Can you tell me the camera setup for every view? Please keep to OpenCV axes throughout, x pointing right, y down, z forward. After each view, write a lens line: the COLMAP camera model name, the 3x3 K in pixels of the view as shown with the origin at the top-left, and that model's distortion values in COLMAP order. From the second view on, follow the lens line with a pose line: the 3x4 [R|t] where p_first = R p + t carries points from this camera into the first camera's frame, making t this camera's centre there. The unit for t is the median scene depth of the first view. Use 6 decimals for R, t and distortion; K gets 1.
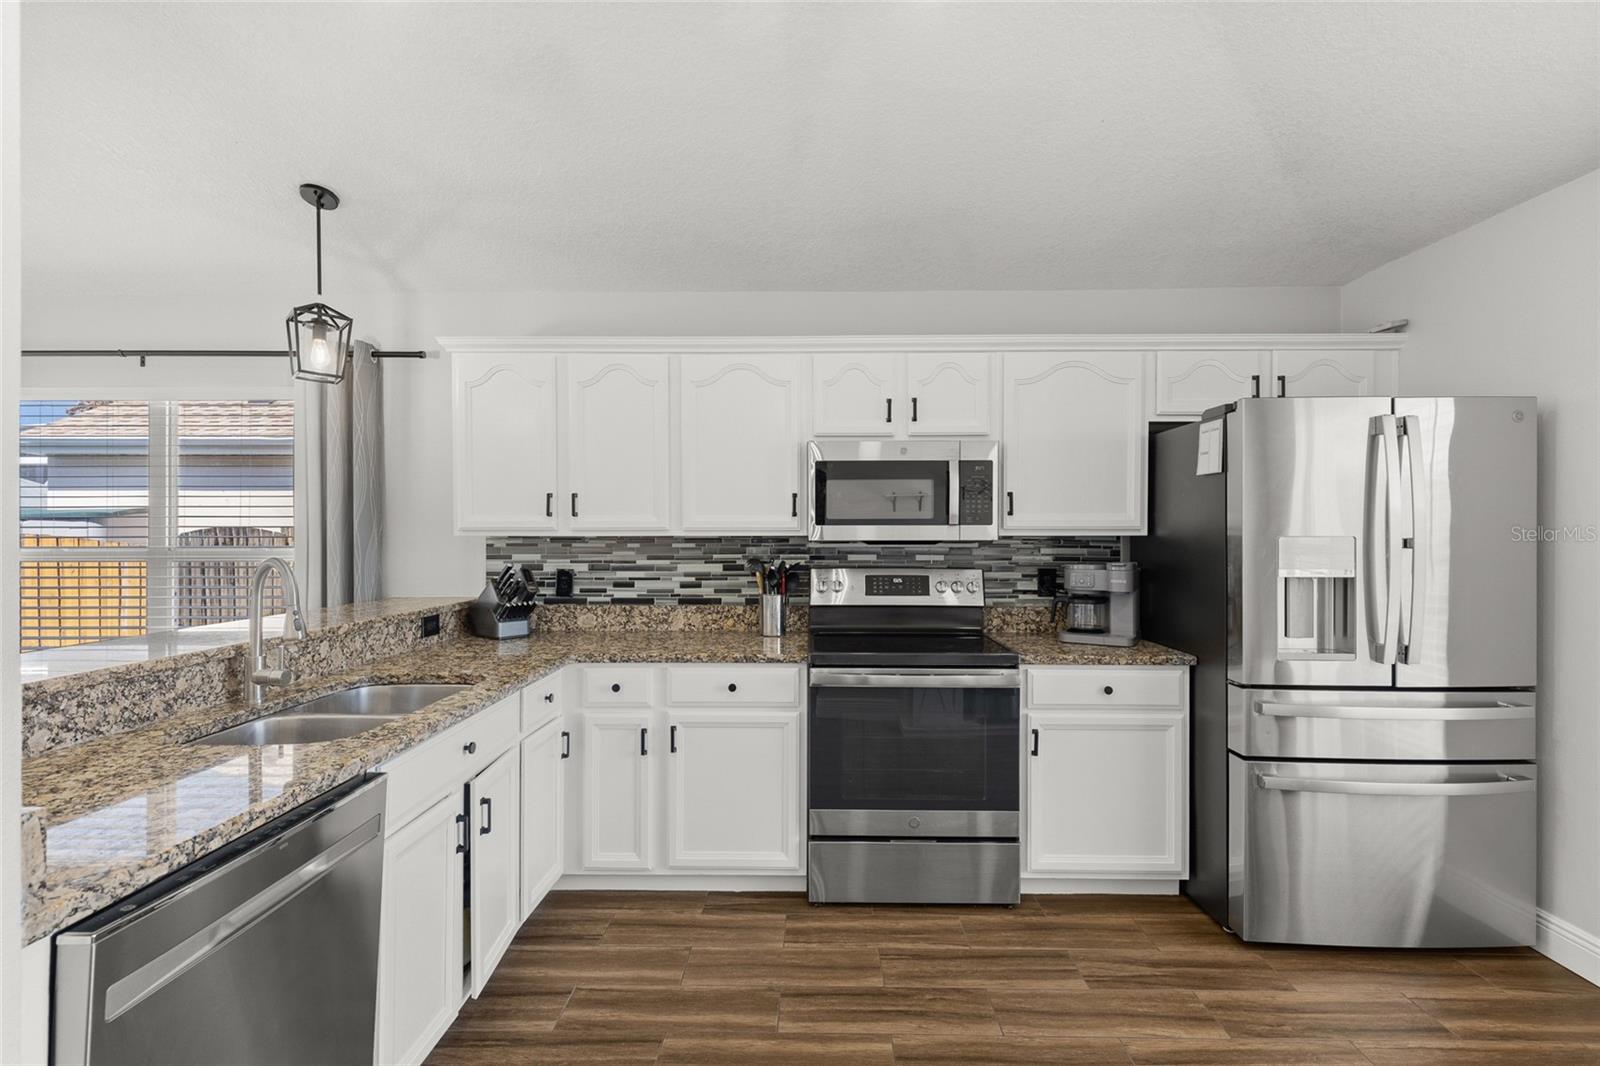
lens RADIAL K [[721.7, 0, 804.5], [0, 721.7, 534.3], [0, 0, 1]] dist [0.009083, -0.002343]
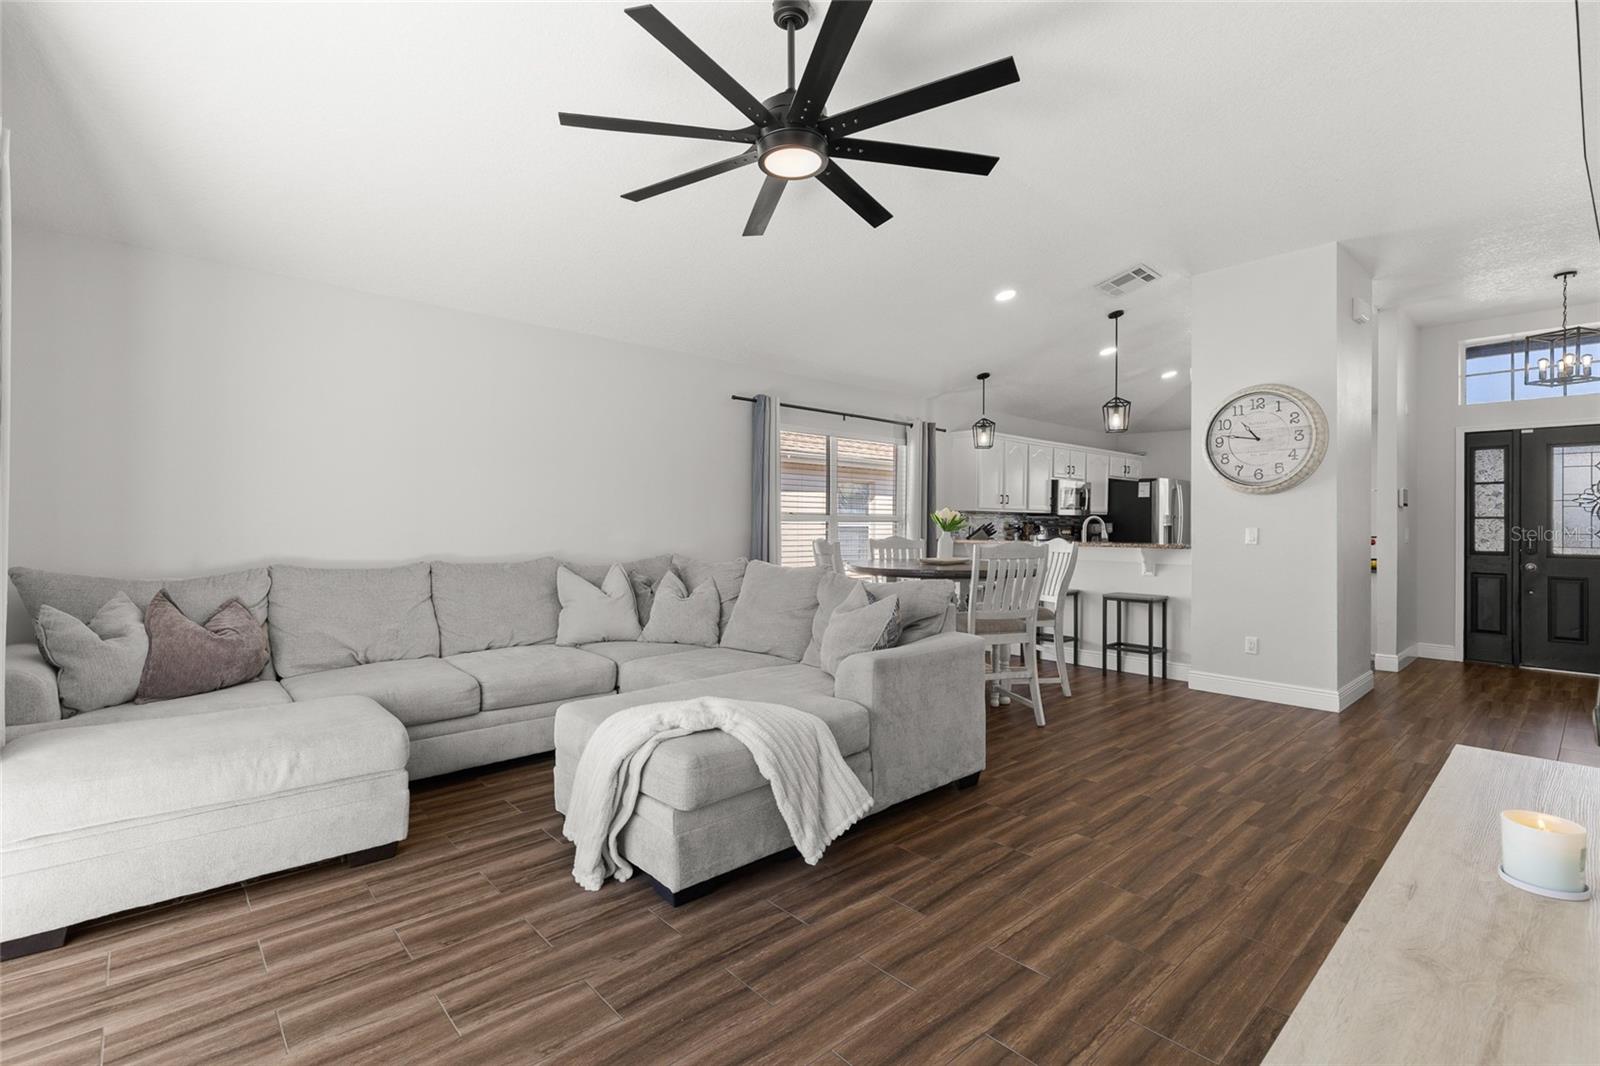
lens RADIAL K [[721.7, 0, 800.2], [0, 721.7, 526.2], [0, 0, 1]] dist [0.009083, -0.002343]
pose [[0.734138, 0.003495, 0.678992, -2.688379], [-0.009421, 0.999943, 0.005039, 0.049763], [-0.678935, -0.010096, 0.734129, -0.399969]]
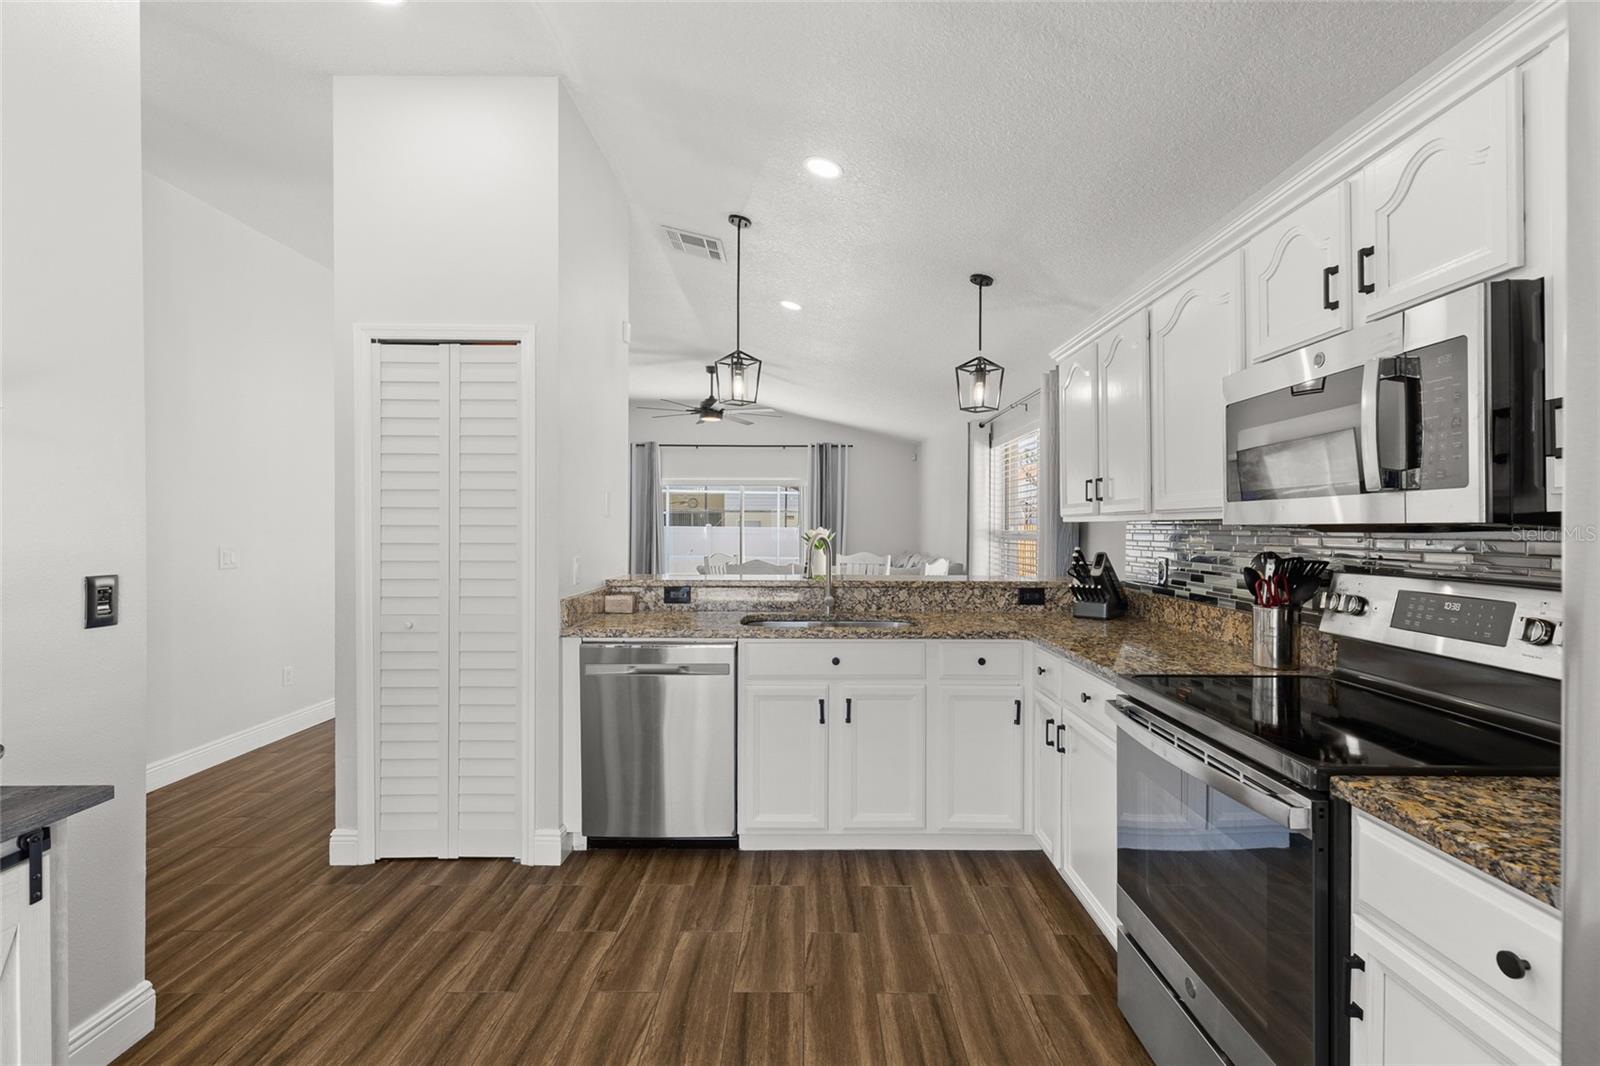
lens RADIAL K [[721.7, 0, 798.5], [0, 721.7, 530.6], [0, 0, 1]] dist [0.009083, -0.002343]
pose [[0.005296, 0.004951, -0.999974, 0.685543], [-0.000285, 0.999988, 0.004950, 0.010672], [0.999986, 0.000259, 0.005297, 0.603340]]
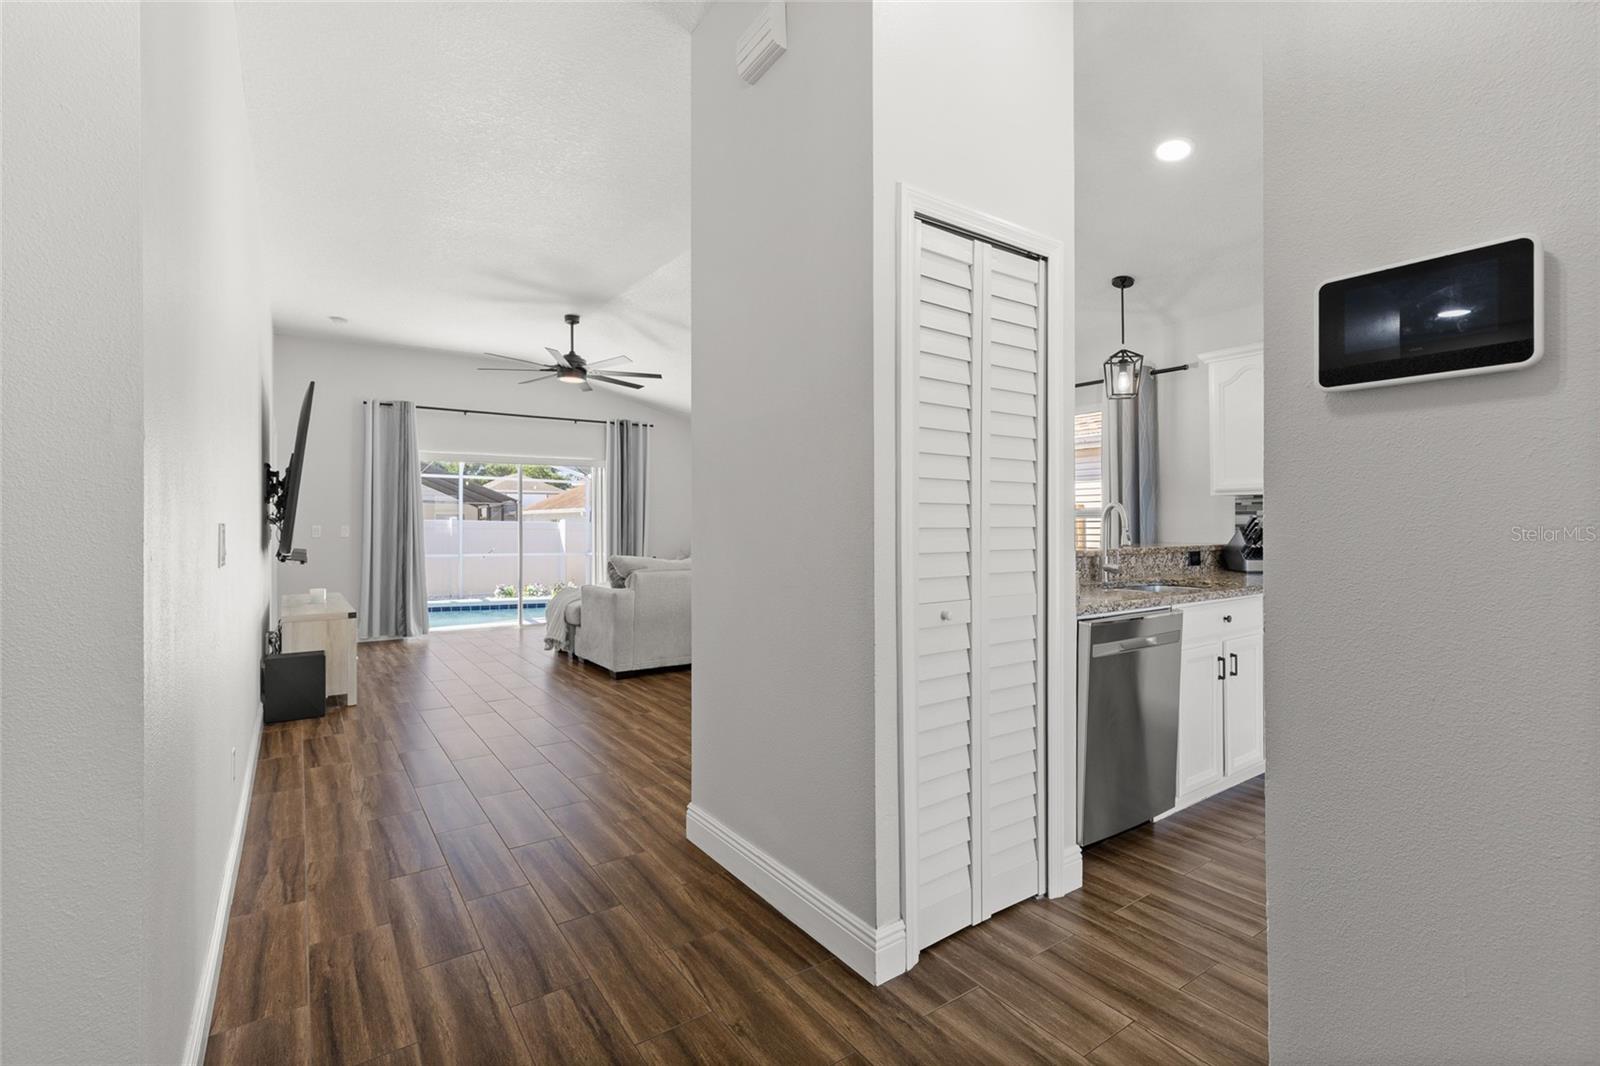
lens RADIAL K [[721.7, 0, 803.6], [0, 721.7, 525.1], [0, 0, 1]] dist [0.009083, -0.002343]
pose [[0.584544, 0.000361, -0.811362, 0.191562], [0.006083, 0.999970, 0.004827, 0.049151], [0.811339, -0.007758, 0.584524, -0.461525]]
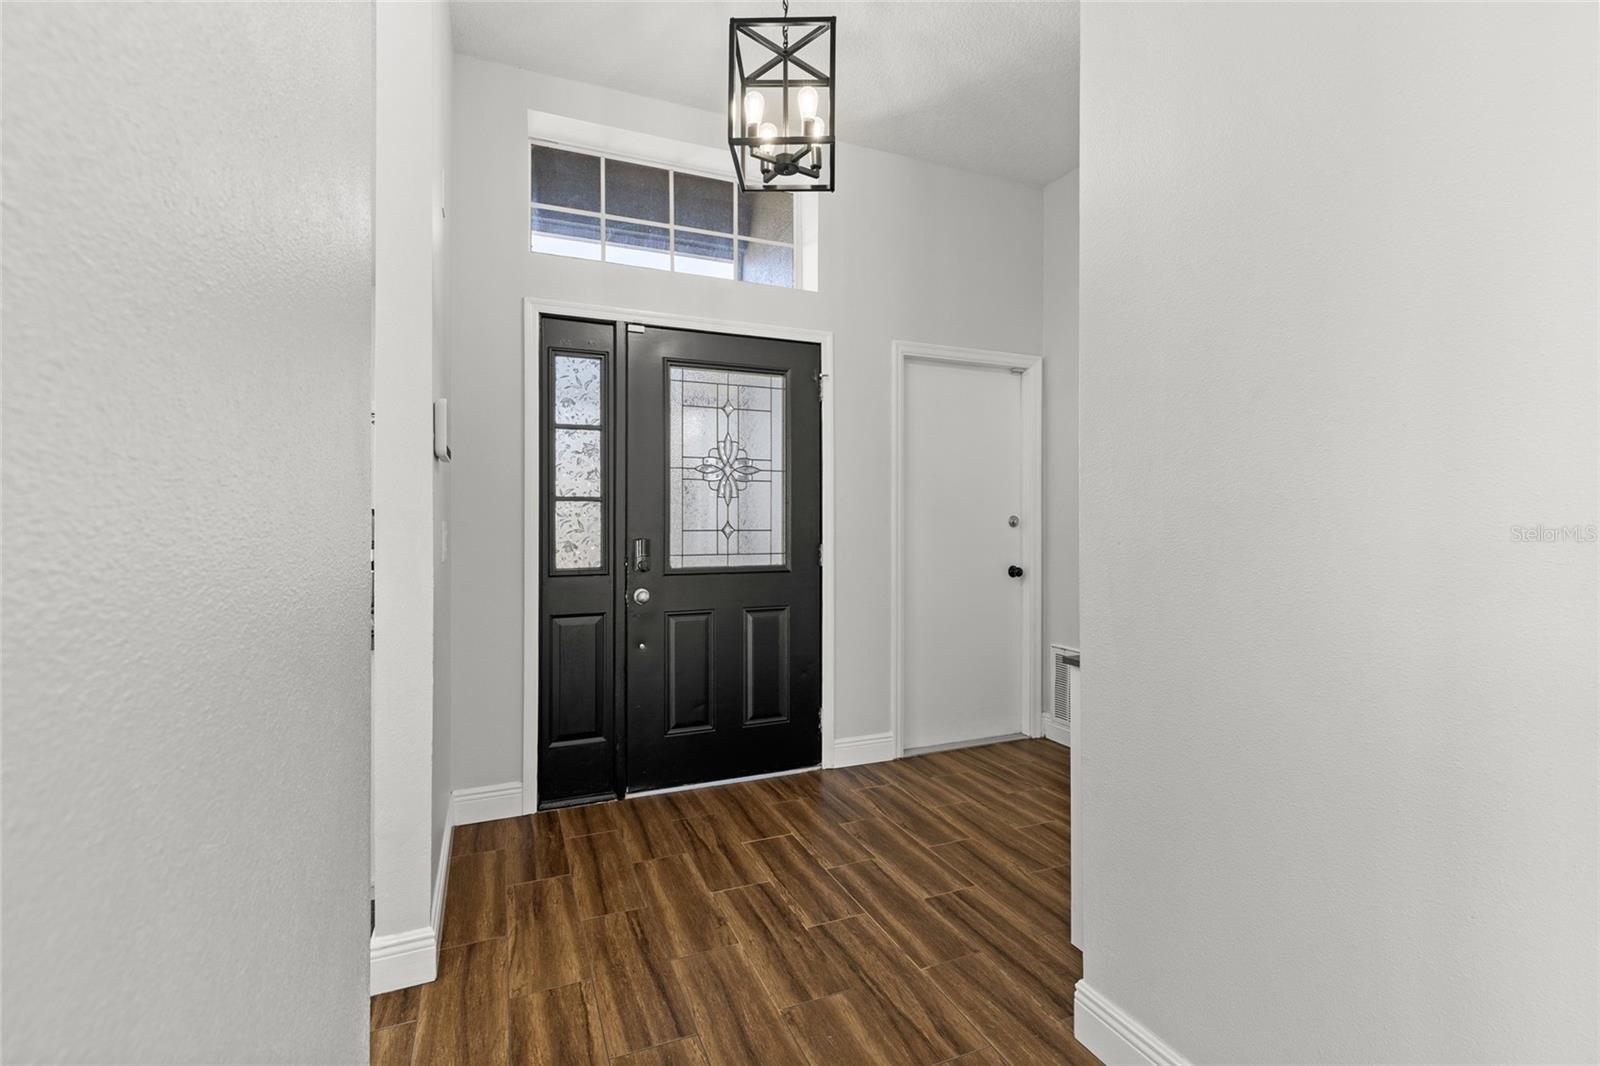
lens RADIAL K [[721.7, 0, 791.3], [0, 721.7, 493.4], [0, 0, 1]] dist [0.009083, -0.002343]
pose [[-0.428208, 0.018756, 0.903486, -0.699186], [-0.006653, 0.999692, -0.023906, 0.030327], [-0.903656, -0.016247, -0.427951, -0.024575]]
